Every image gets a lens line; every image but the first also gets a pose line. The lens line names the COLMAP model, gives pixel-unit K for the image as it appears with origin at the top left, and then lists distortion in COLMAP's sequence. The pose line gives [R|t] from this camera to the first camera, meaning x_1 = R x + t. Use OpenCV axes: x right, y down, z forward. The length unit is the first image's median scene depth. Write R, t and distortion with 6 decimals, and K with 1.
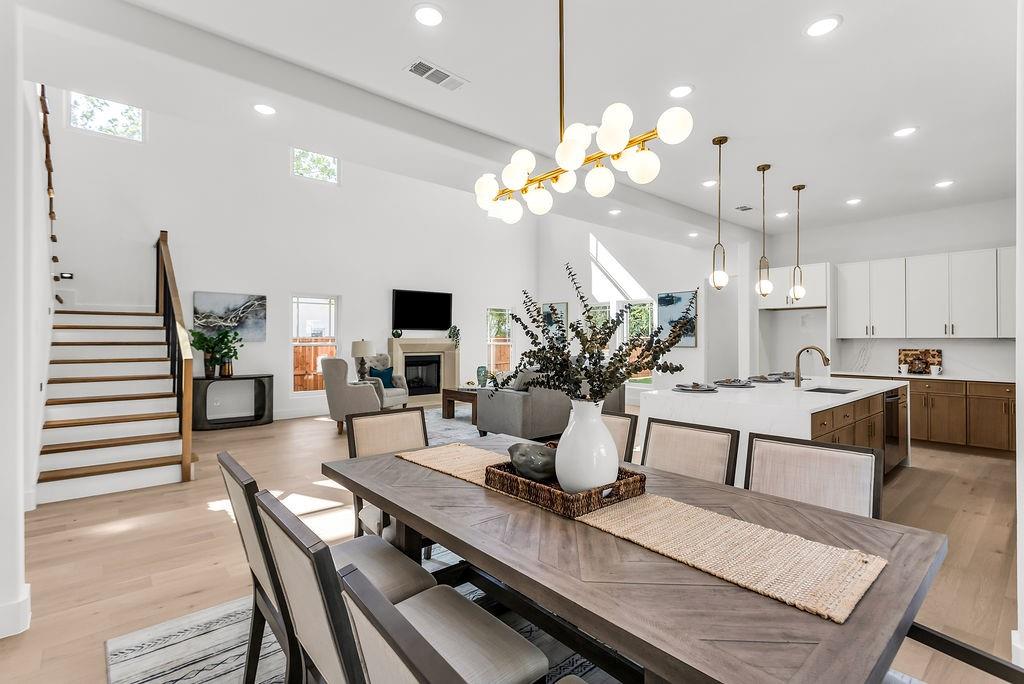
lens RADIAL K [[464.1, 0, 499.3], [0, 464.1, 329.8], [0, 0, 1]] dist [0.009574, 0.000437]
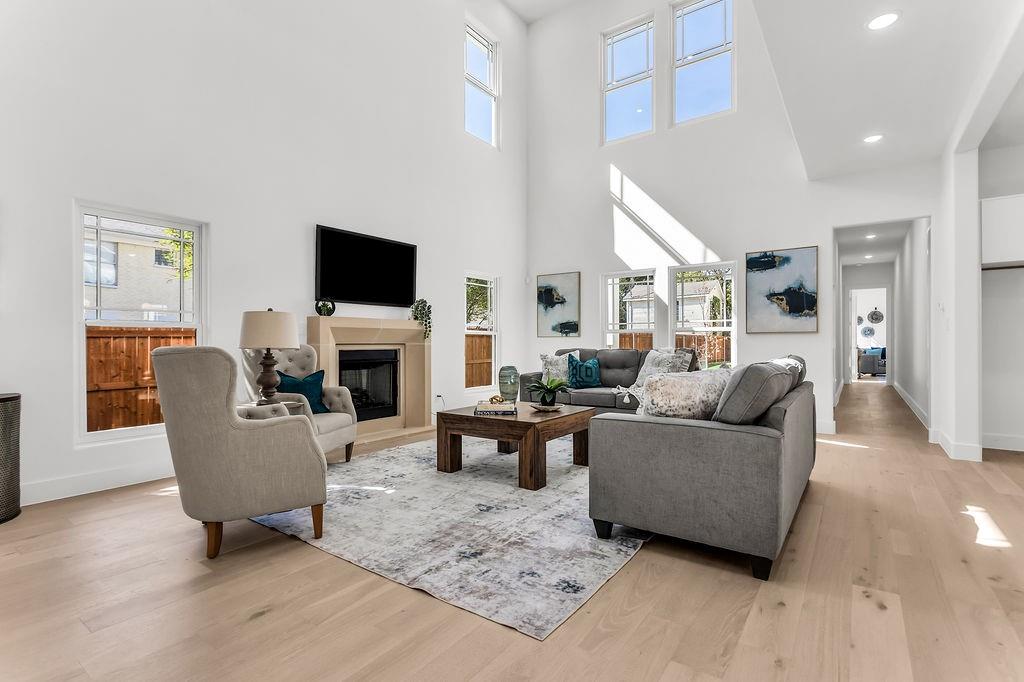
lens RADIAL K [[485.3, 0, 510.8], [0, 485.3, 339.1], [0, 0, 1]] dist [0.006527, -0.002211]
pose [[0.970961, -0.001603, 0.239231, -0.155319], [-0.002444, 0.999859, 0.016617, 0.035568], [-0.239224, -0.016719, 0.970820, 0.430855]]
